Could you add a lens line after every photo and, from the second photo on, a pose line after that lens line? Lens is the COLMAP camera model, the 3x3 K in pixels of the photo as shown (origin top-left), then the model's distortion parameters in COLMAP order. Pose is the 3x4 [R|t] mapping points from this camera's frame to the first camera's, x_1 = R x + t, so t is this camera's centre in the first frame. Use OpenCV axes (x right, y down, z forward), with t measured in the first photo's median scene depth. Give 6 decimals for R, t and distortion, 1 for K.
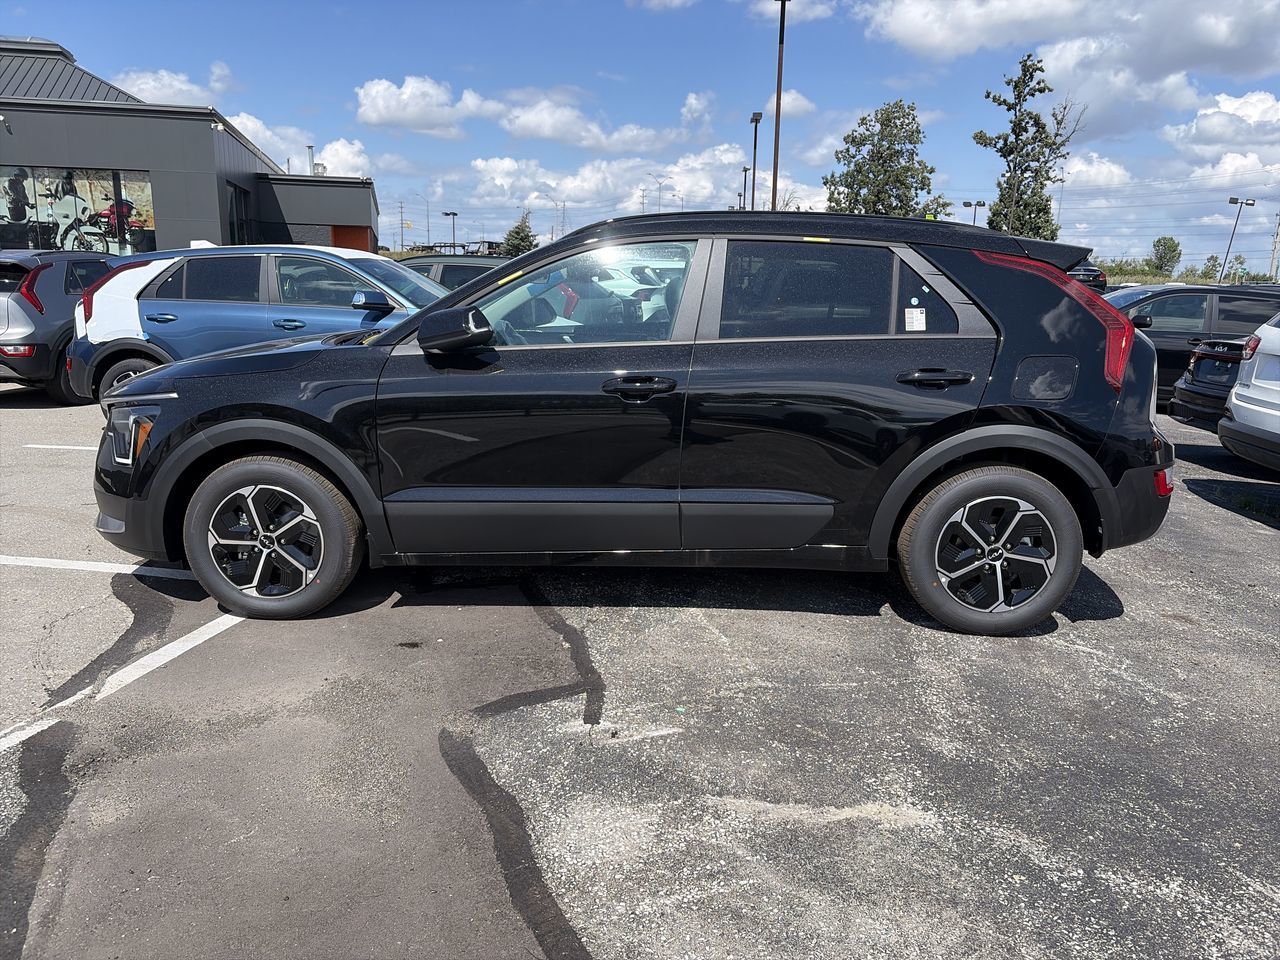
lens RADIAL K [[969.7, 0, 645.0], [0, 969.7, 478.0], [0, 0, 1]] dist [0.042797, -0.041819]
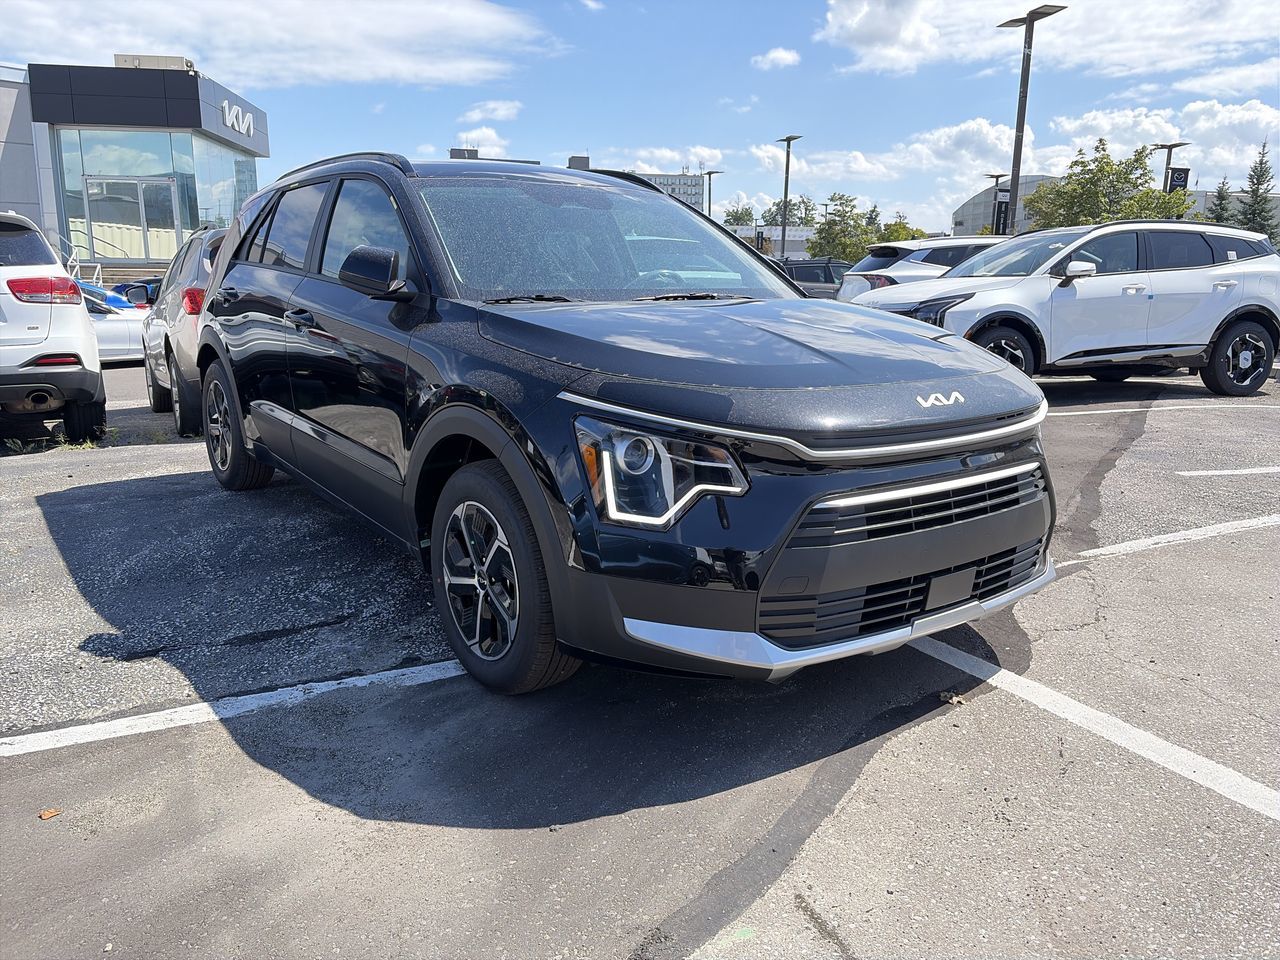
lens RADIAL K [[969.7, 0, 650.1], [0, 969.7, 477.6], [0, 0, 1]] dist [0.042797, -0.041819]
pose [[-0.628067, -0.195607, 0.753173, -0.983541], [0.132417, 0.926909, 0.351150, -0.337655], [-0.766810, 0.320278, -0.556259, 1.747253]]
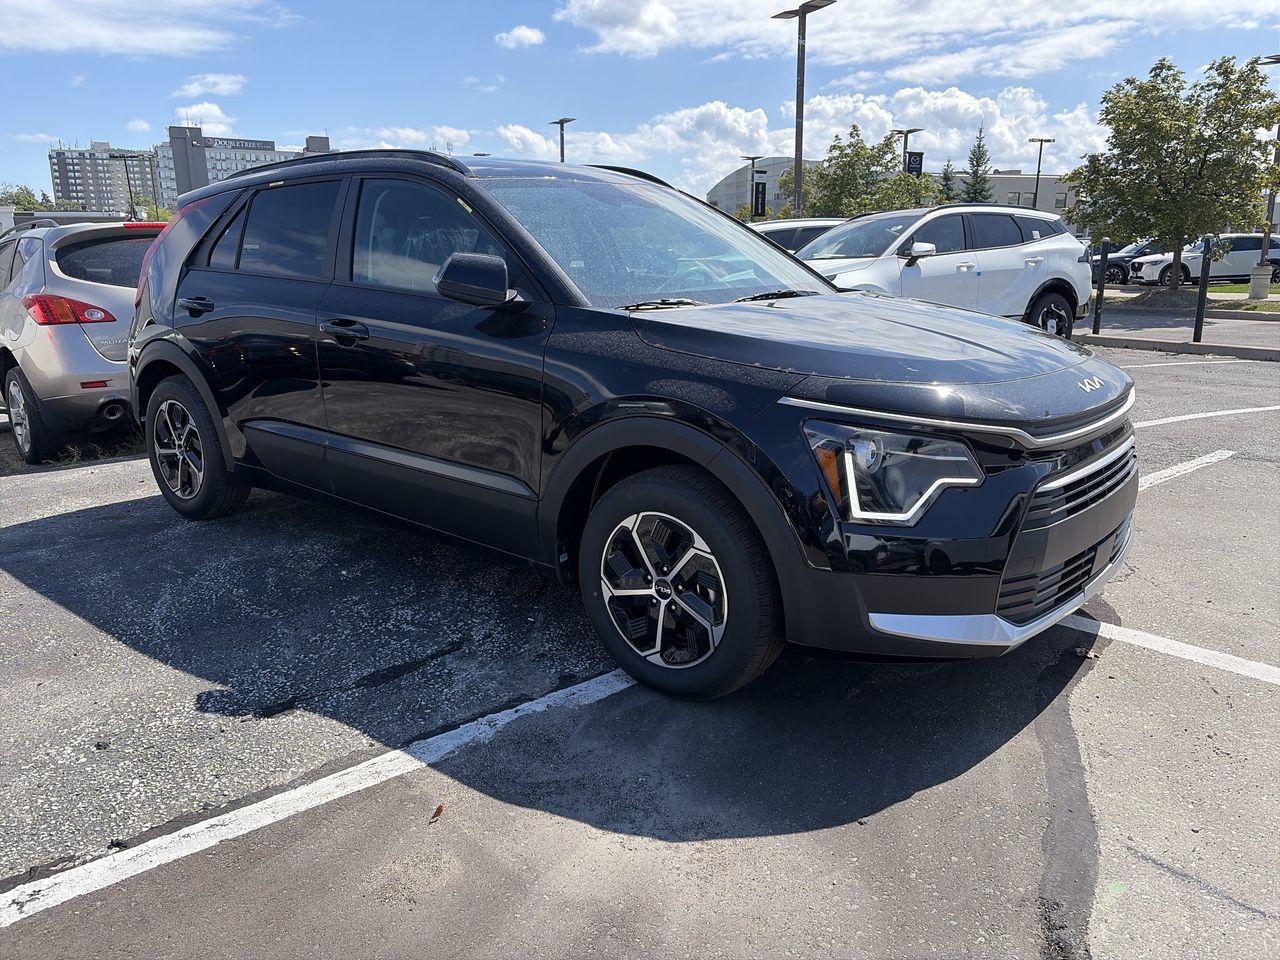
lens RADIAL K [[969.7, 0, 643.8], [0, 969.7, 484.3], [0, 0, 1]] dist [0.042797, -0.041819]
pose [[-0.794396, -0.158106, 0.586462, -0.771098], [0.115500, 0.908591, 0.401401, -0.390360], [-0.596318, 0.386608, -0.703519, 1.949161]]
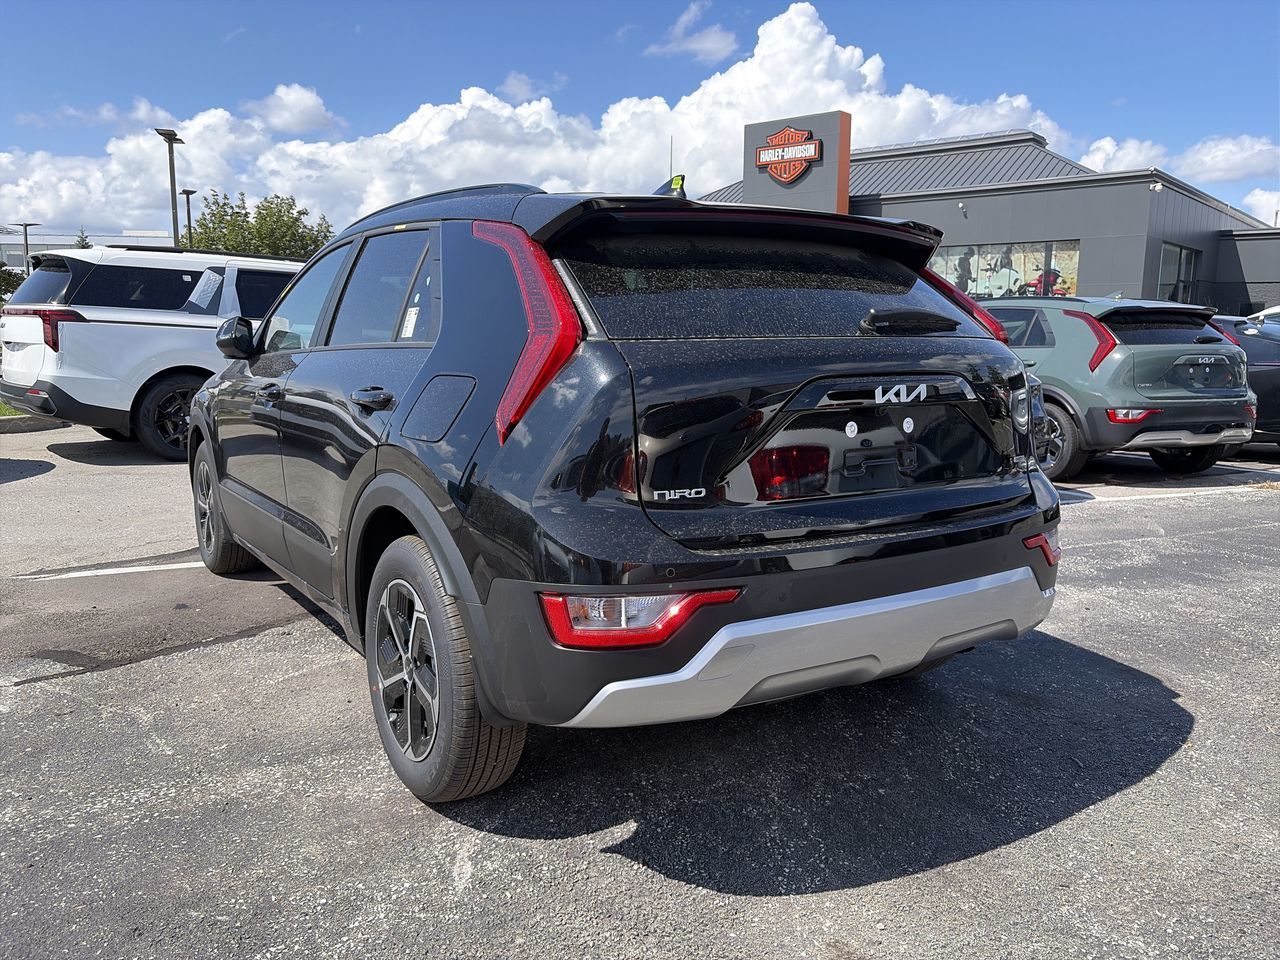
lens RADIAL K [[969.7, 0, 636.8], [0, 969.7, 478.8], [0, 0, 1]] dist [0.042797, -0.041819]
pose [[0.573120, 0.111549, -0.811844, 0.951512], [-0.166607, 0.985862, 0.017844, -0.085603], [0.802357, 0.125032, 0.583602, 0.702423]]
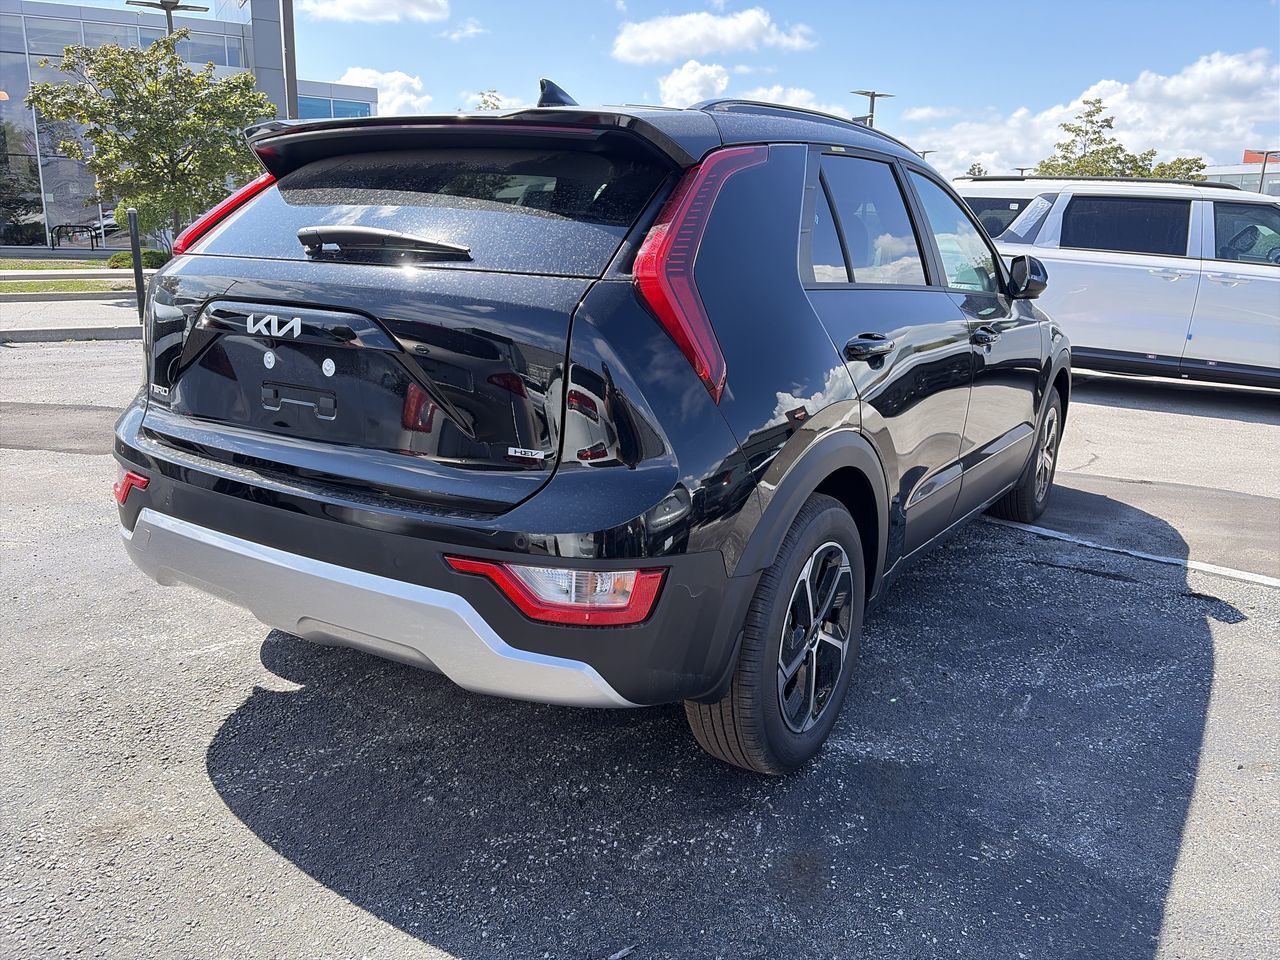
lens RADIAL K [[969.7, 0, 649.7], [0, 969.7, 482.3], [0, 0, 1]] dist [0.042797, -0.041819]
pose [[-0.501002, 0.179409, -0.846646, 0.916533], [-0.213604, 0.922378, 0.321857, -0.284812], [0.838671, 0.342098, -0.423791, 1.580056]]
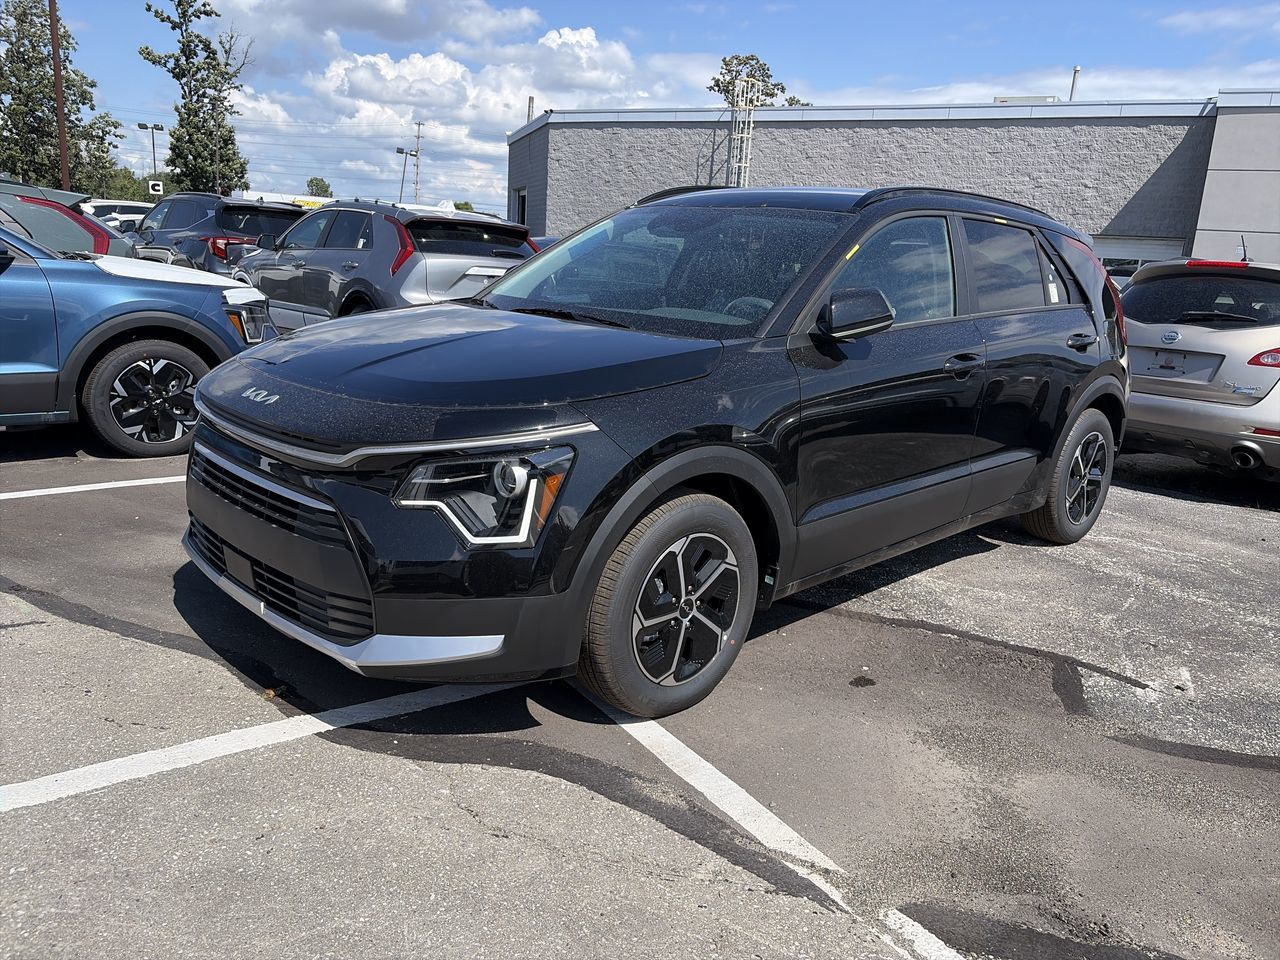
lens RADIAL K [[969.7, 0, 638.2], [0, 969.7, 475.5], [0, 0, 1]] dist [0.042797, -0.041819]
pose [[0.695494, -0.148065, 0.703111, -0.918323], [0.103976, 0.988978, 0.105415, -0.116895], [-0.710970, -0.000209, 0.703223, 0.505954]]
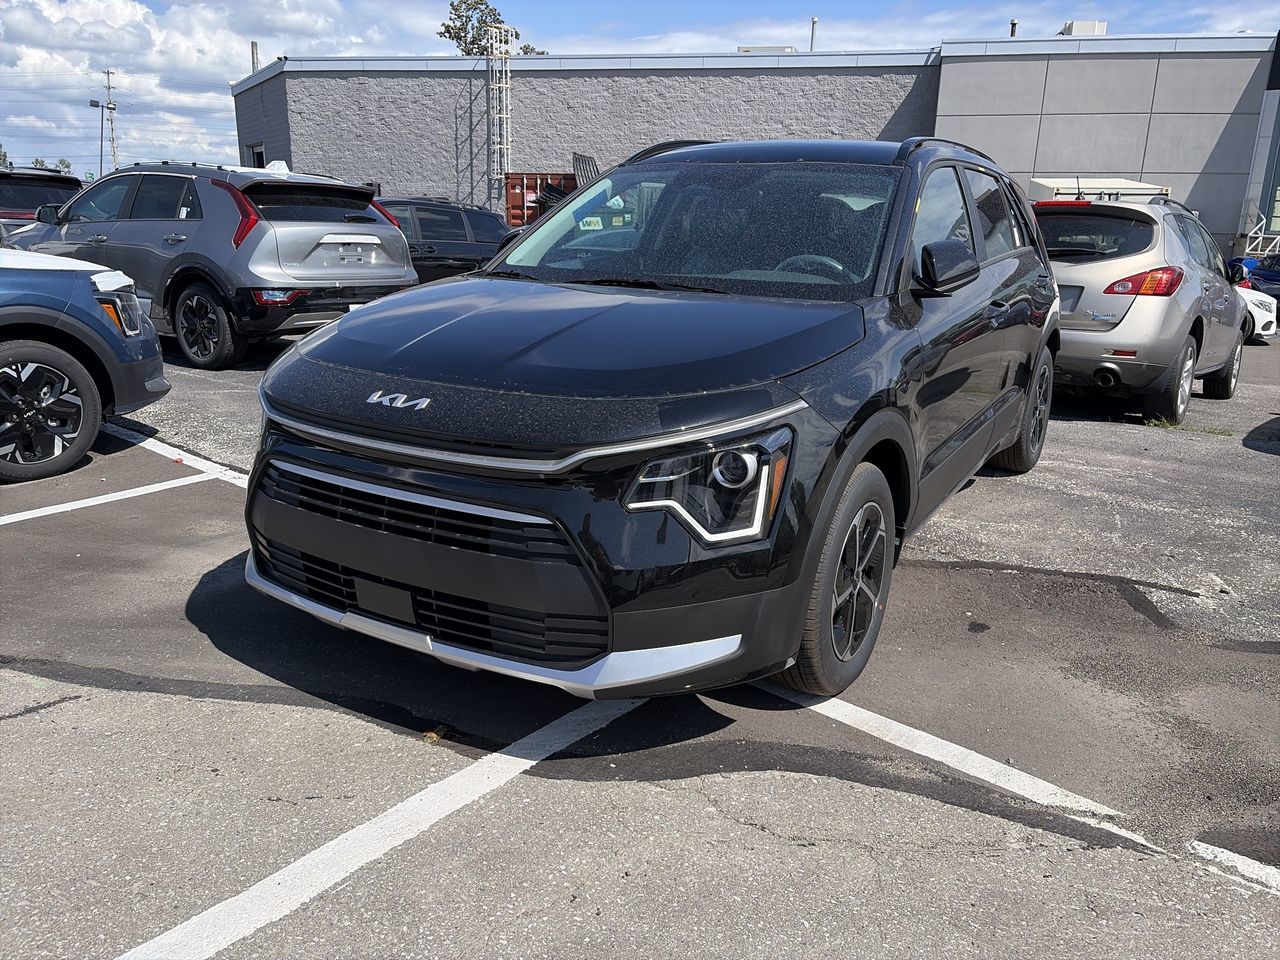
lens RADIAL K [[969.7, 0, 647.4], [0, 969.7, 481.1], [0, 0, 1]] dist [0.042797, -0.041819]
pose [[0.481990, -0.246198, 0.840876, -1.053632], [0.165977, 0.967989, 0.188277, -0.168436], [-0.860312, 0.048818, 0.507424, 0.762442]]
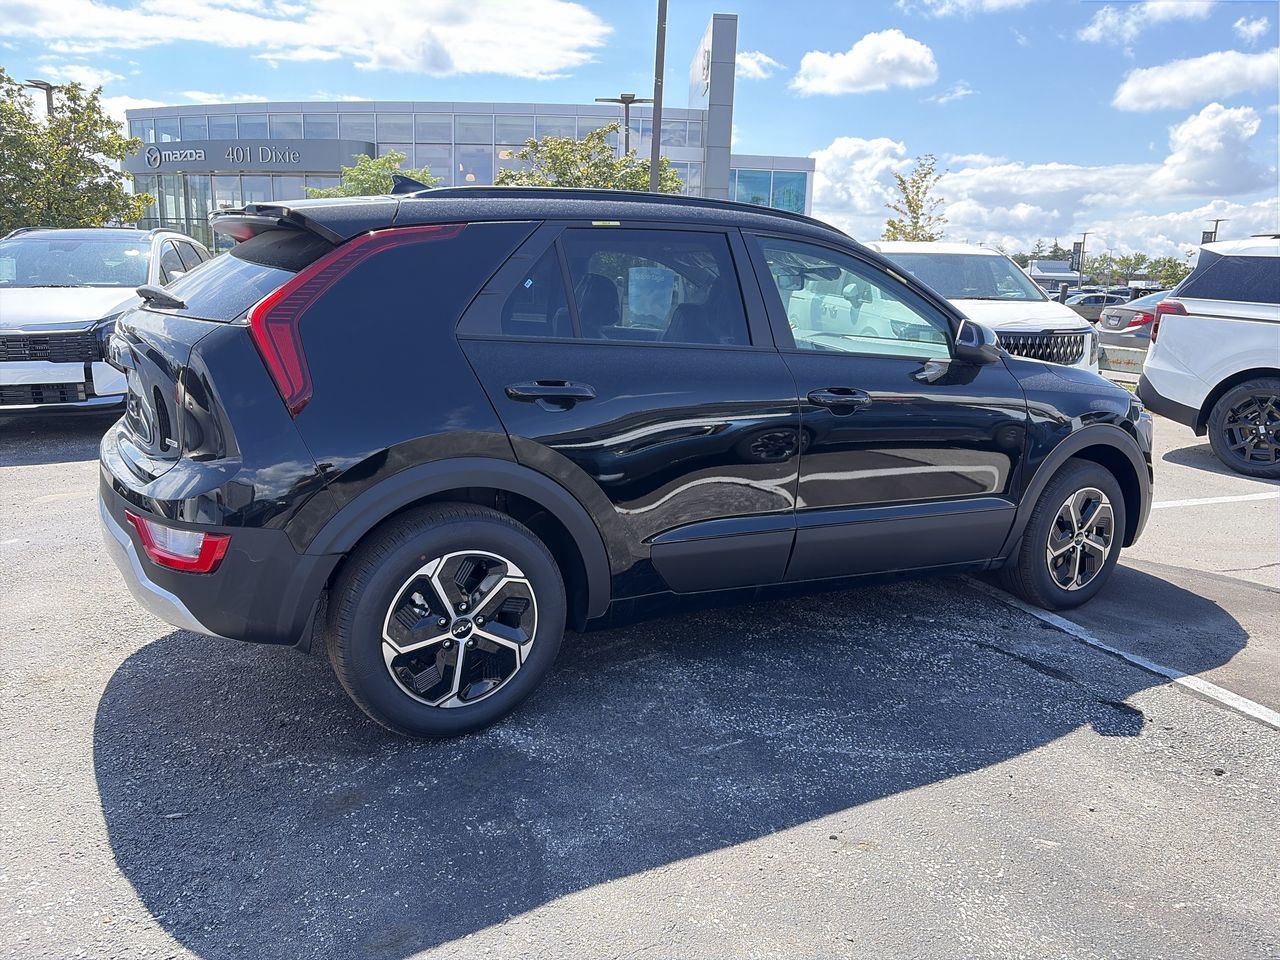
lens RADIAL K [[969.7, 0, 649.4], [0, 969.7, 481.7], [0, 0, 1]] dist [0.042797, -0.041819]
pose [[-0.833113, 0.063856, -0.549404, 0.639588], [-0.162500, 0.921218, 0.353485, -0.400971], [0.528693, 0.383771, -0.757102, 2.020304]]
